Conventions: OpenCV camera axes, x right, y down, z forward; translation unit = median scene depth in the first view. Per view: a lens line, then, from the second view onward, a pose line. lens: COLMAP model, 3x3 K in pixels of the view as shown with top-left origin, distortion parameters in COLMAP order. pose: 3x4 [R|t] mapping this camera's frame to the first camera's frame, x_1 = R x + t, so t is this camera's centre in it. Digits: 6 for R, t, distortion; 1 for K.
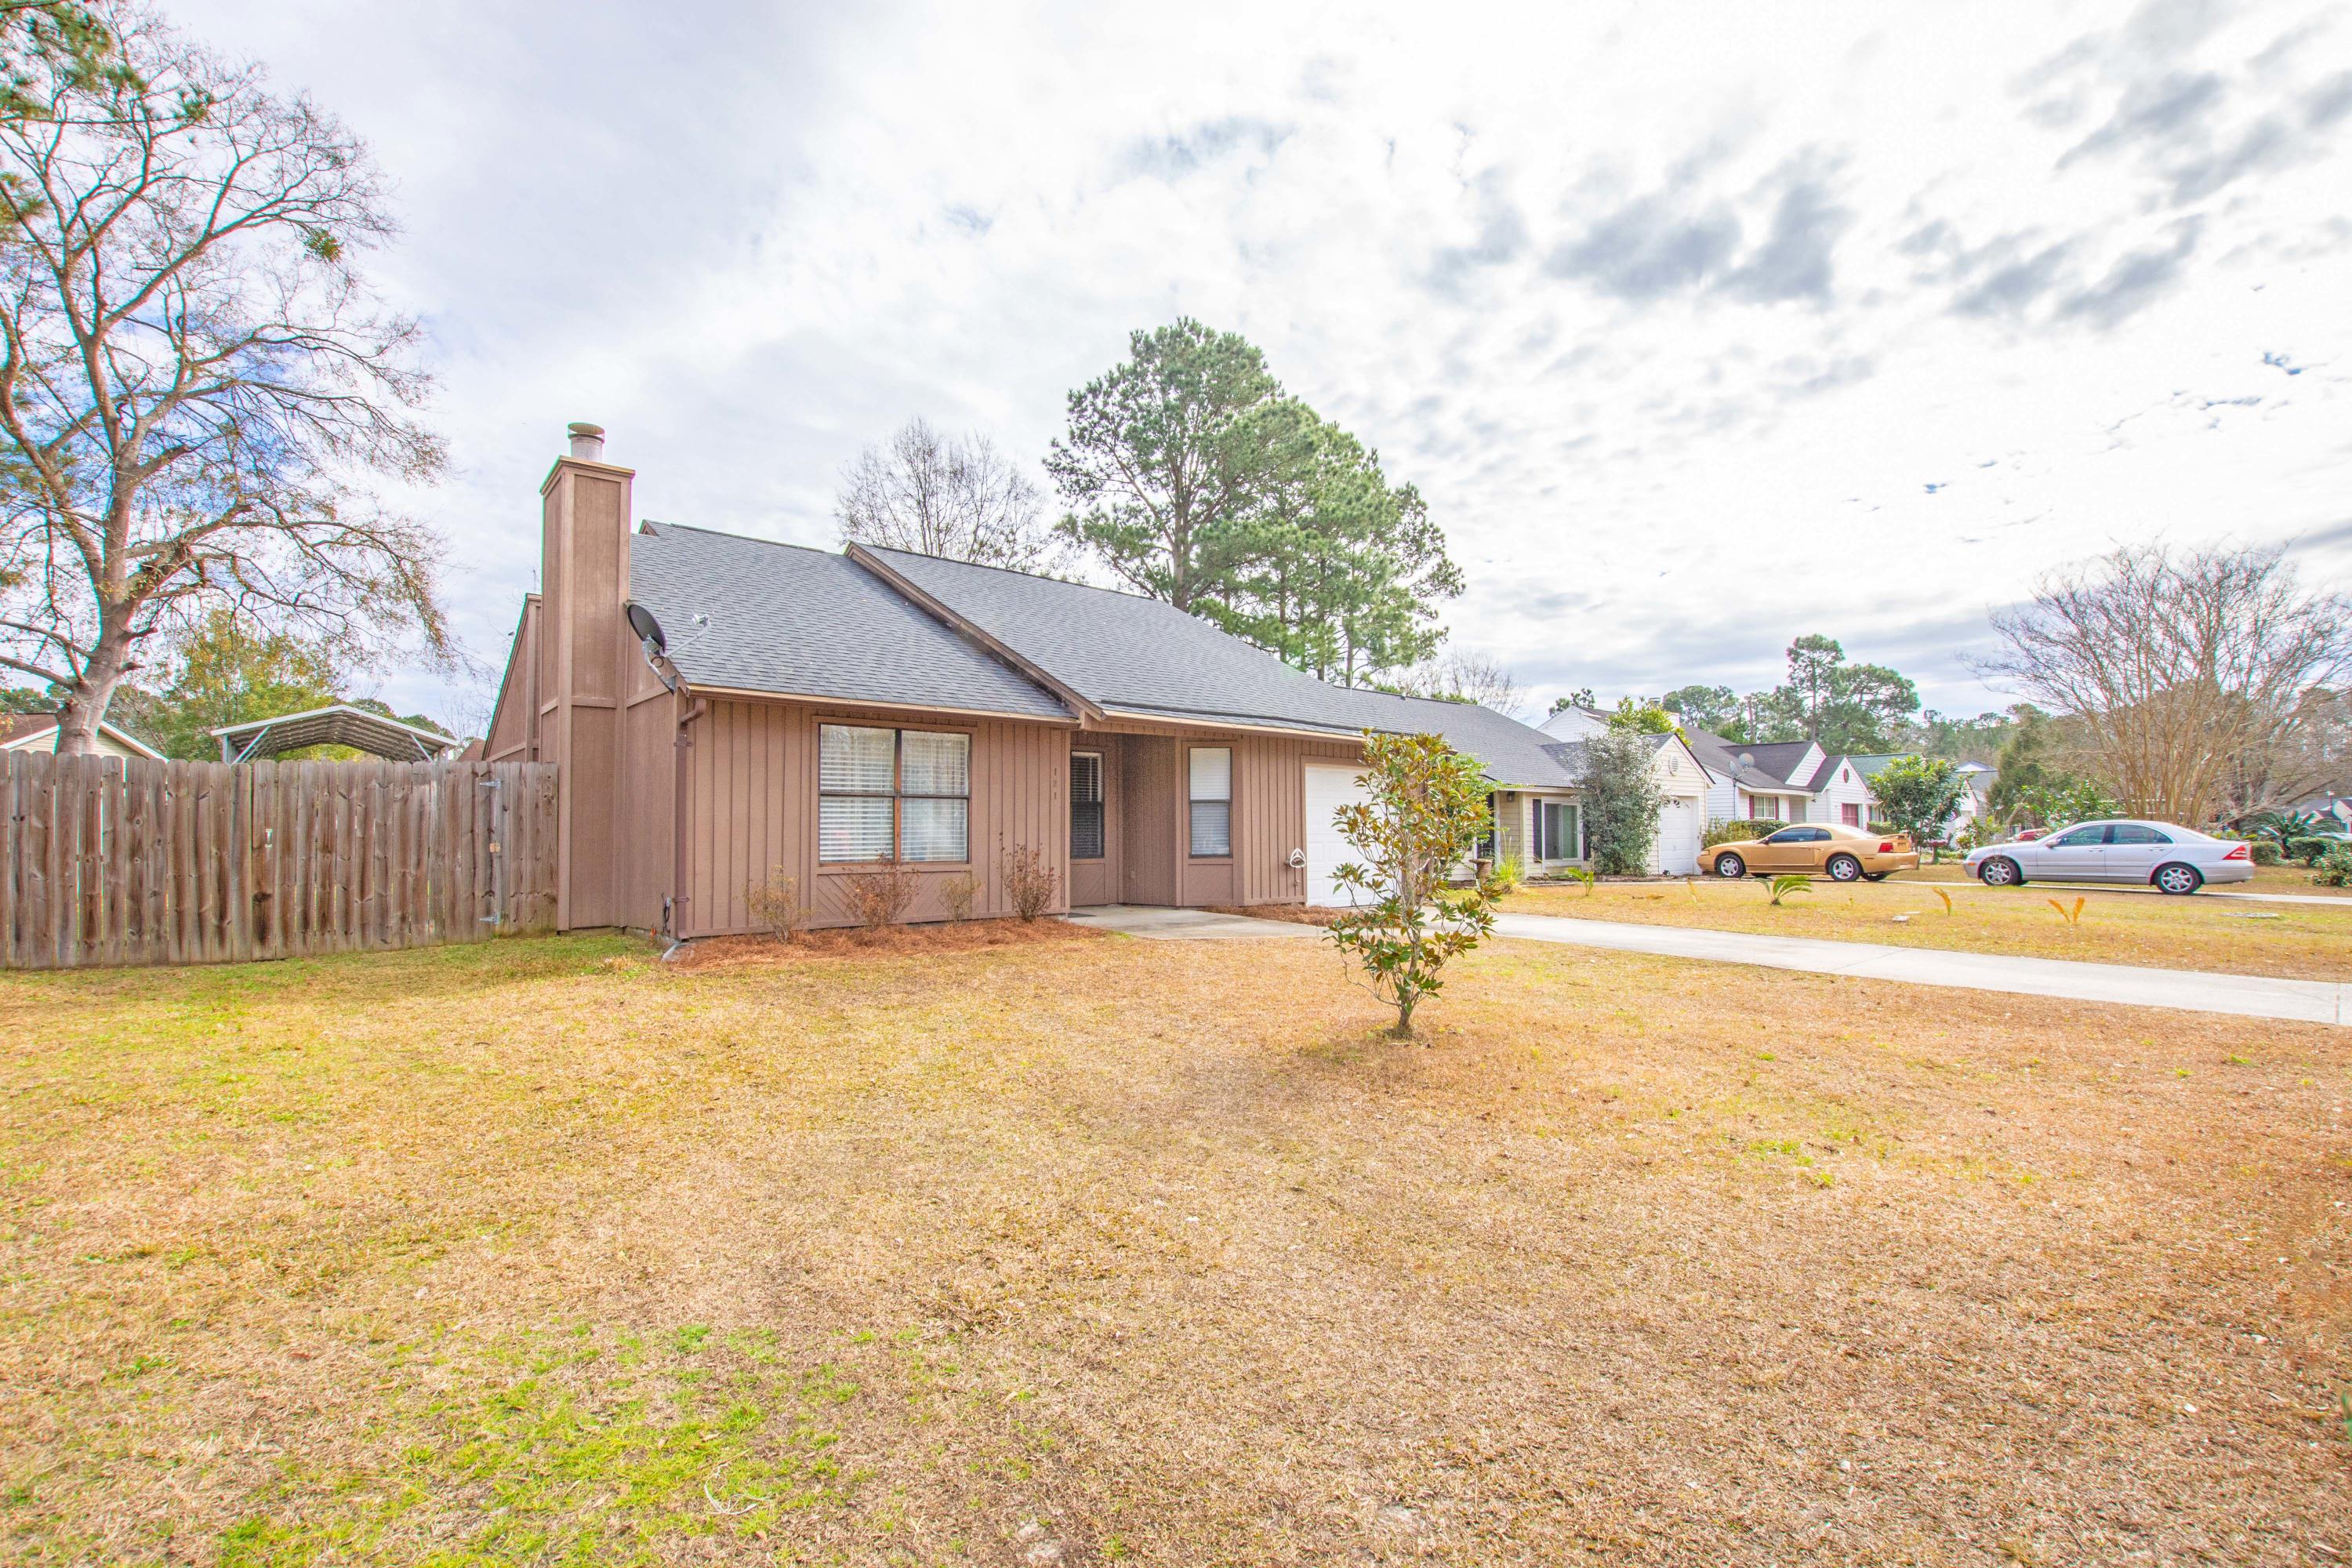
lens RADIAL K [[1042.3, 0, 1169.2], [0, 1042.3, 772.0], [0, 0, 1]] dist [-0.036358, 0.006636]
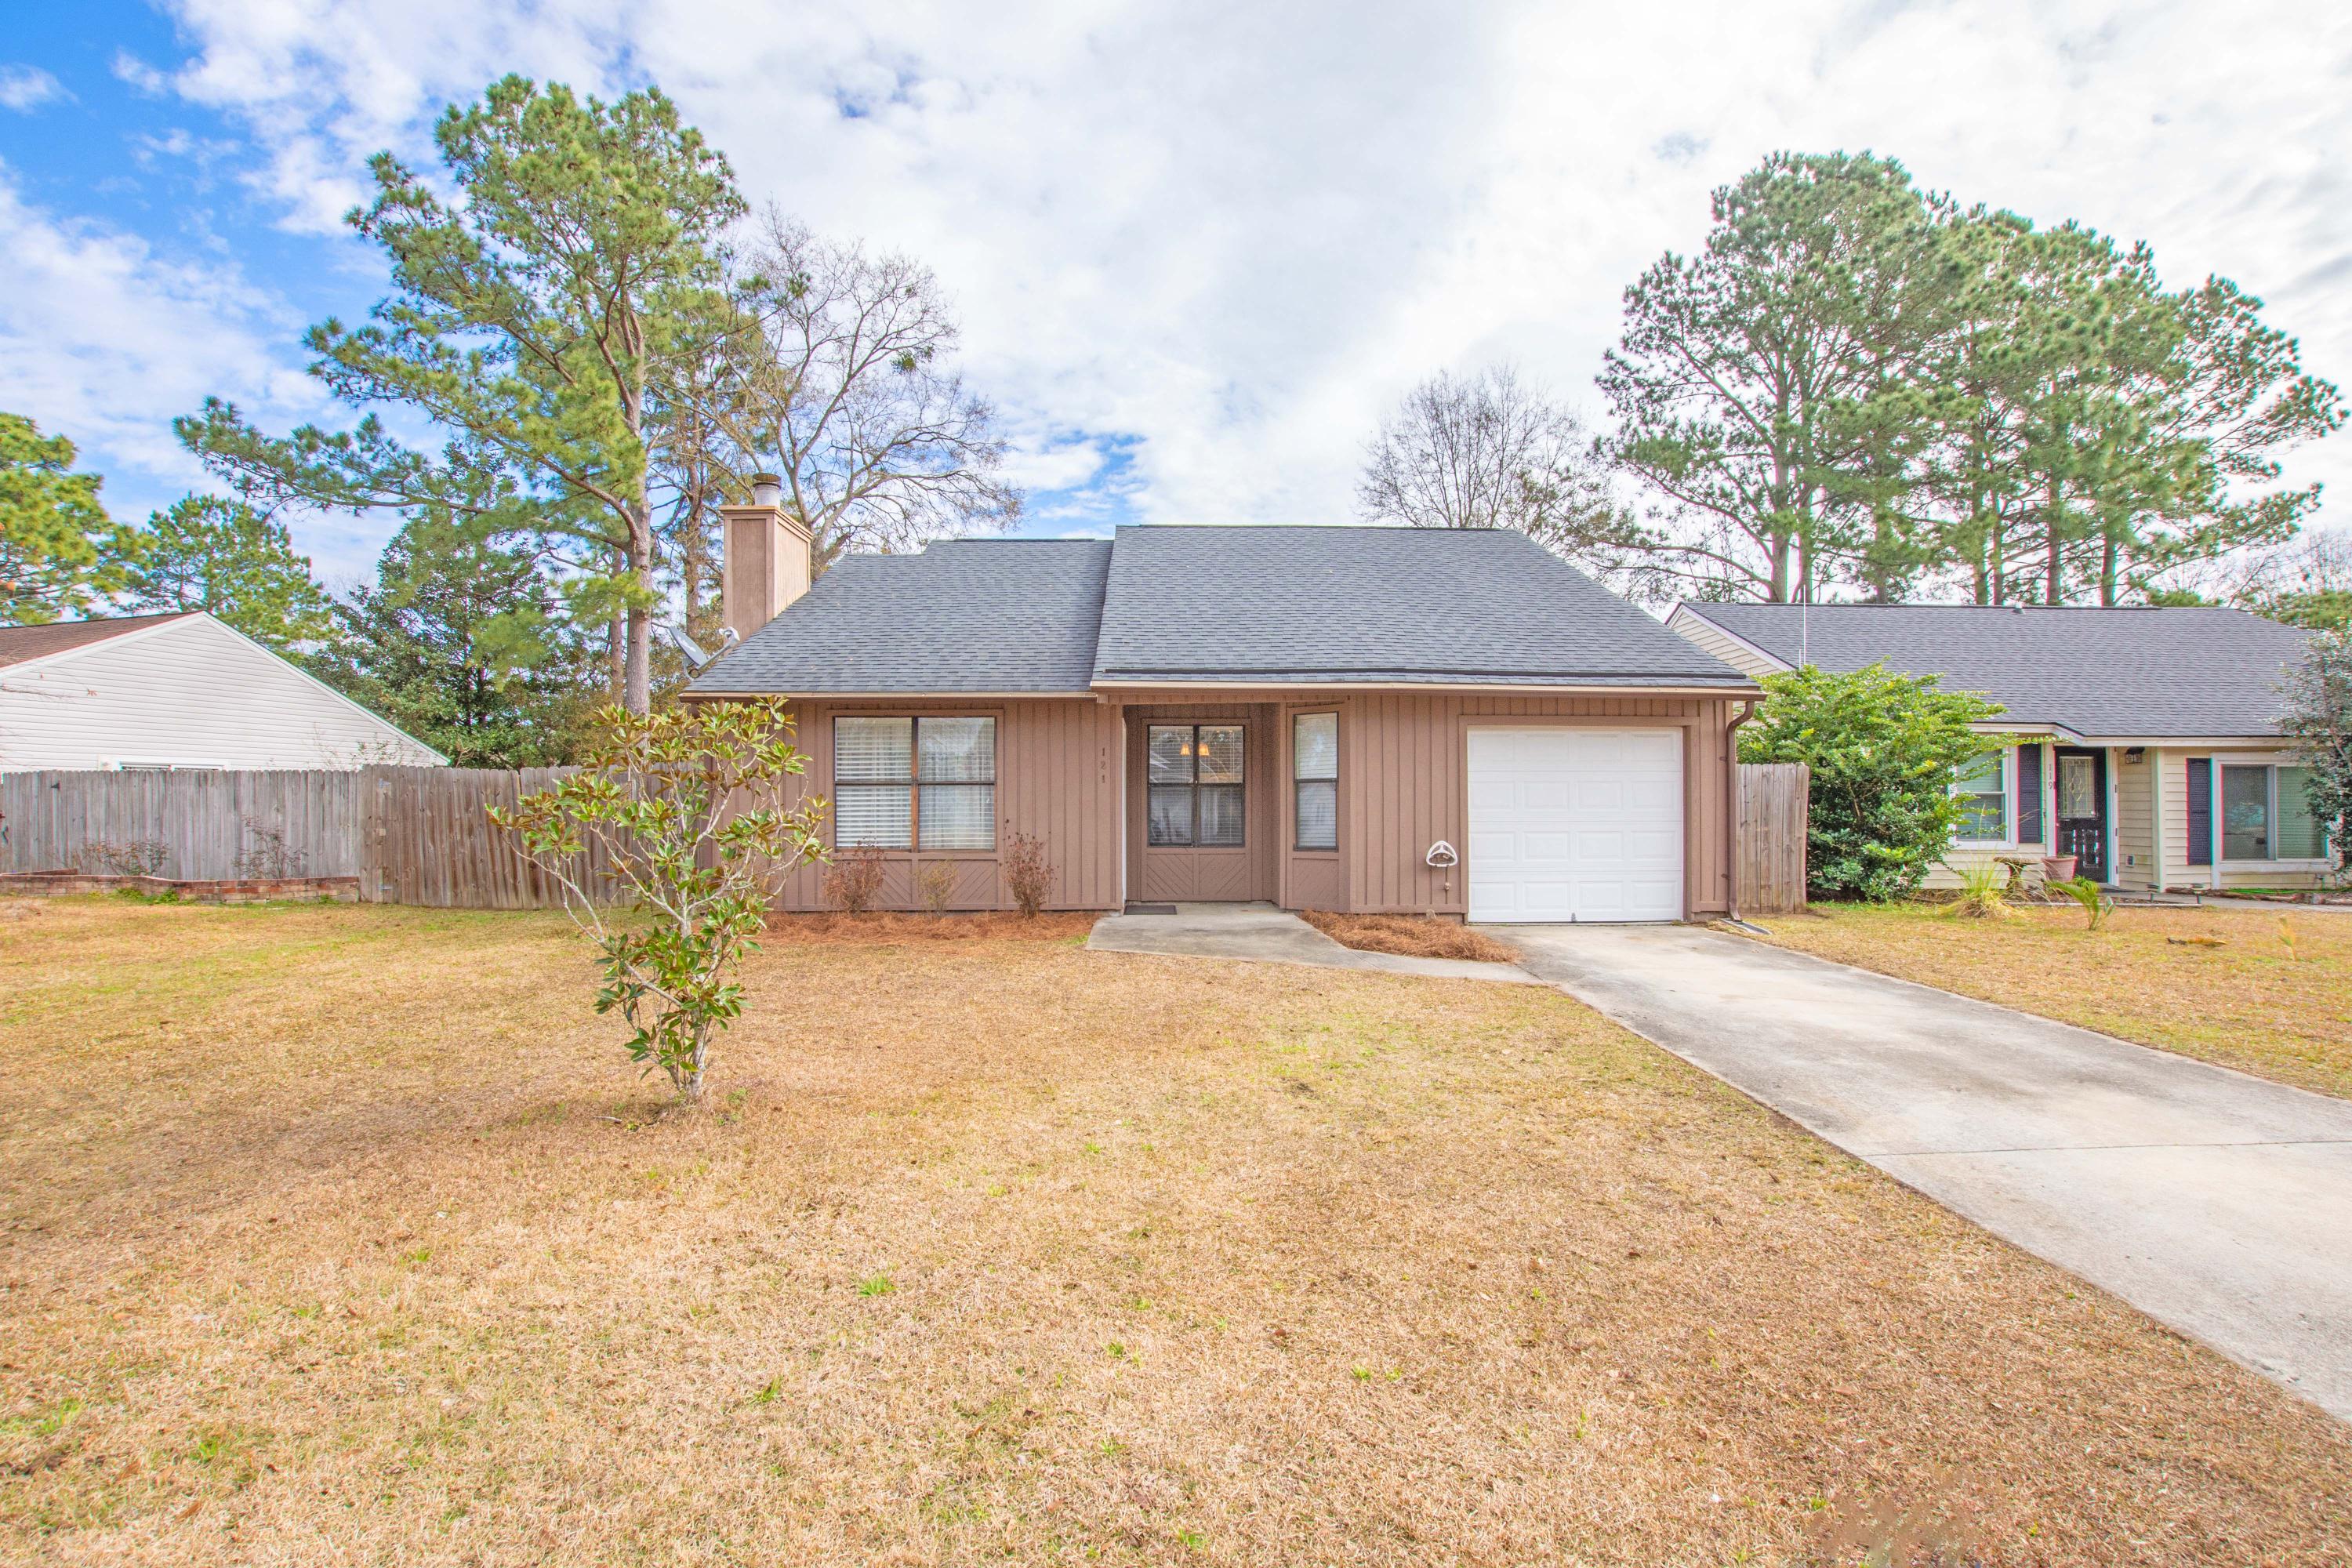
lens RADIAL K [[1042.3, 0, 1174.0], [0, 1042.3, 789.8], [0, 0, 1]] dist [-0.036358, 0.006636]
pose [[0.772517, -0.011137, -0.634897, 0.150842], [0.038183, 0.998852, 0.028938, 0.002479], [0.633845, -0.046597, 0.772055, 0.100269]]
